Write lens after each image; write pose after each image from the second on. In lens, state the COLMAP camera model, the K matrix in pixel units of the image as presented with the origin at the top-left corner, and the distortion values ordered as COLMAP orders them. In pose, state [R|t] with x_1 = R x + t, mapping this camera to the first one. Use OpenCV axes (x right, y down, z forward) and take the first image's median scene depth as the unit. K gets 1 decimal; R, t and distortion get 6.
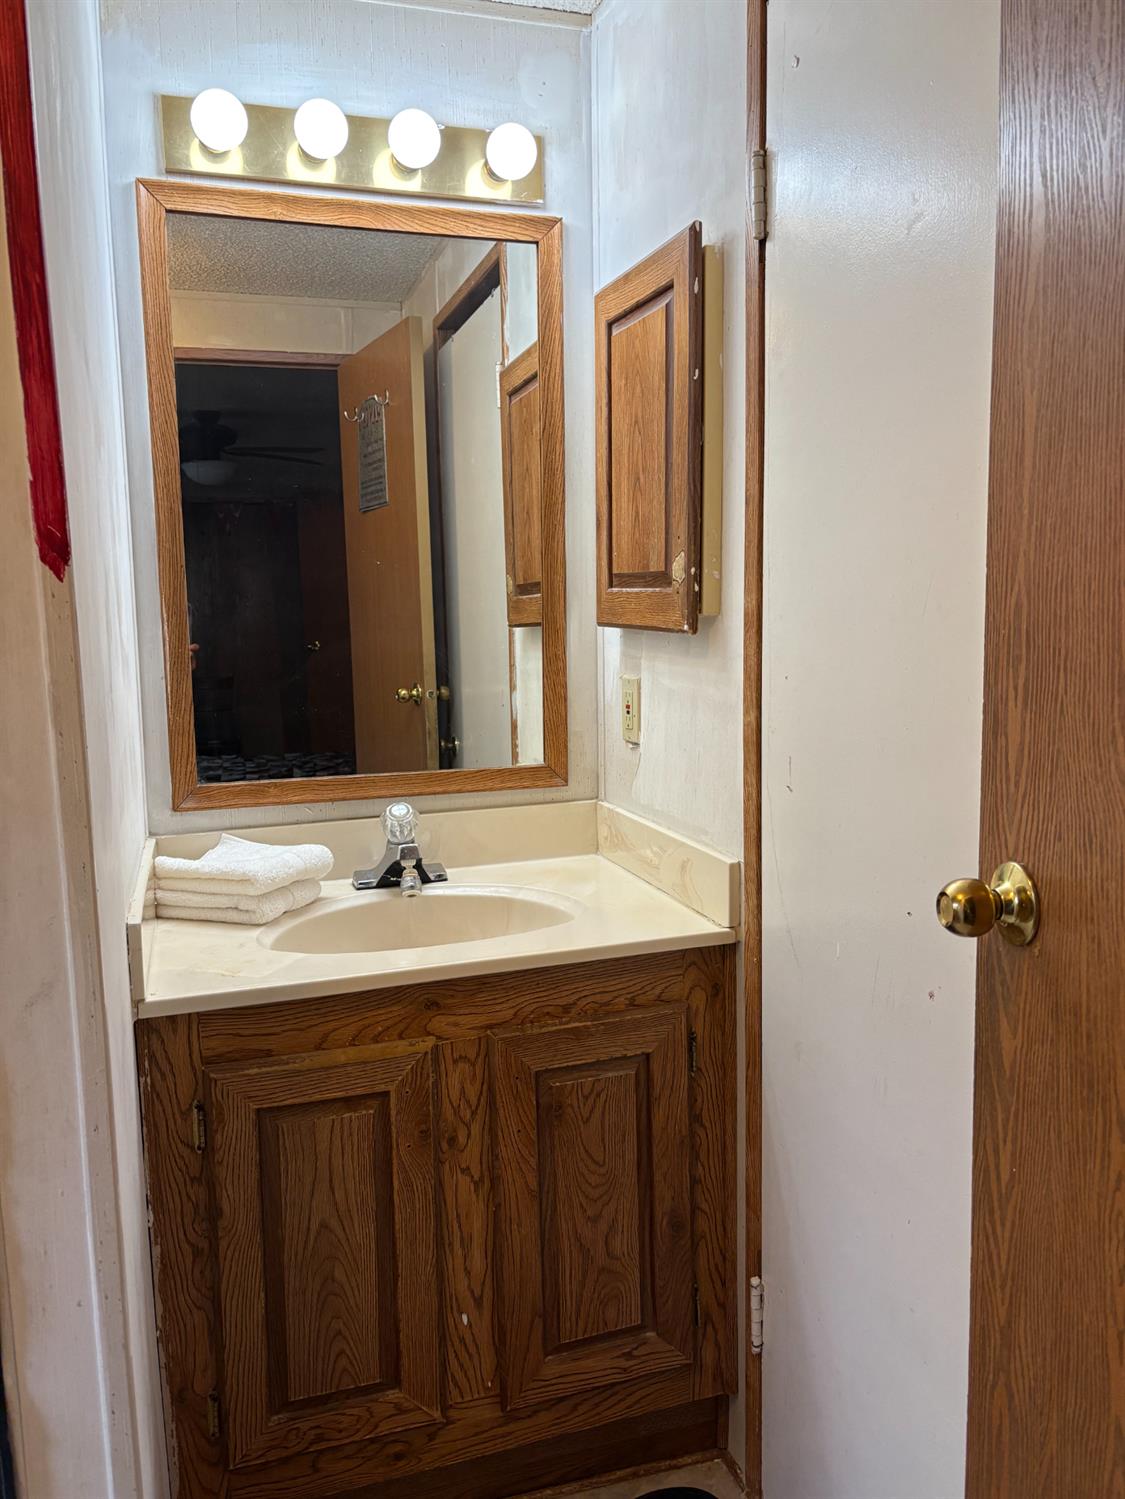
lens RADIAL K [[1146.8, 0, 562.0], [0, 1146.8, 748.1], [0, 0, 1]] dist [0.004138, 0.014748]
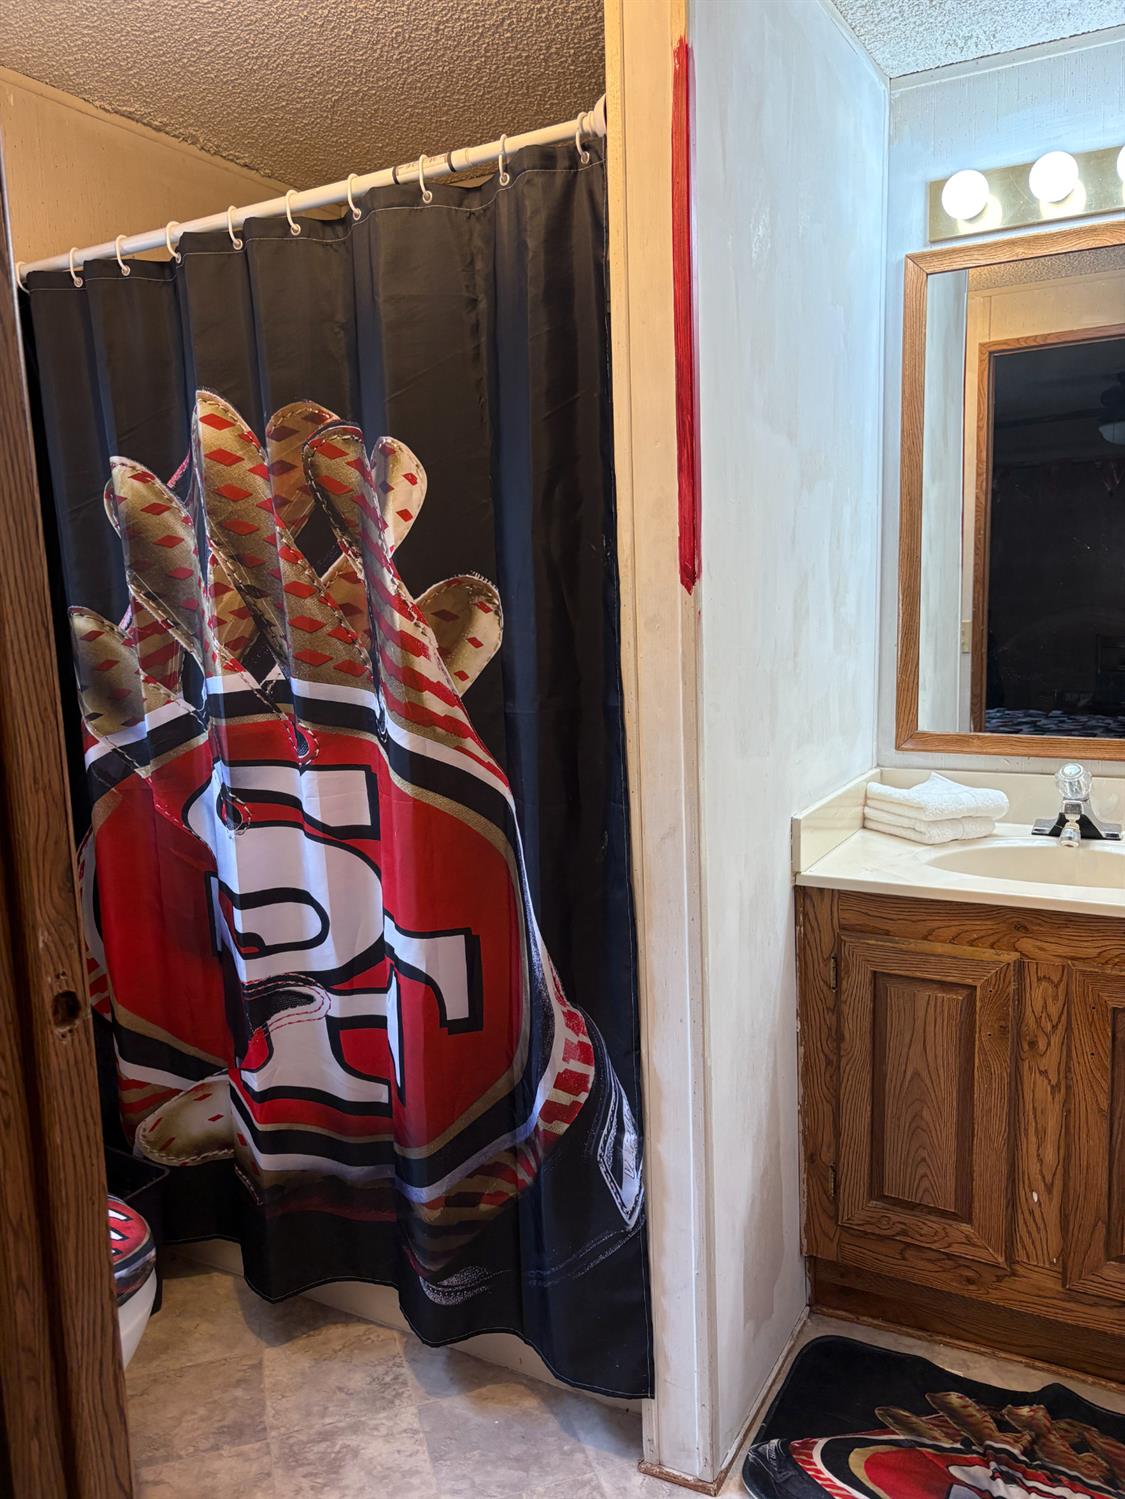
lens RADIAL K [[1146.8, 0, 563.9], [0, 1146.8, 752.5], [0, 0, 1]] dist [0.004138, 0.014748]
pose [[0.686206, 0.108973, -0.719198, 0.400869], [-0.075021, 0.994045, 0.079038, -0.018834], [0.723528, -0.000282, 0.690295, -0.182687]]
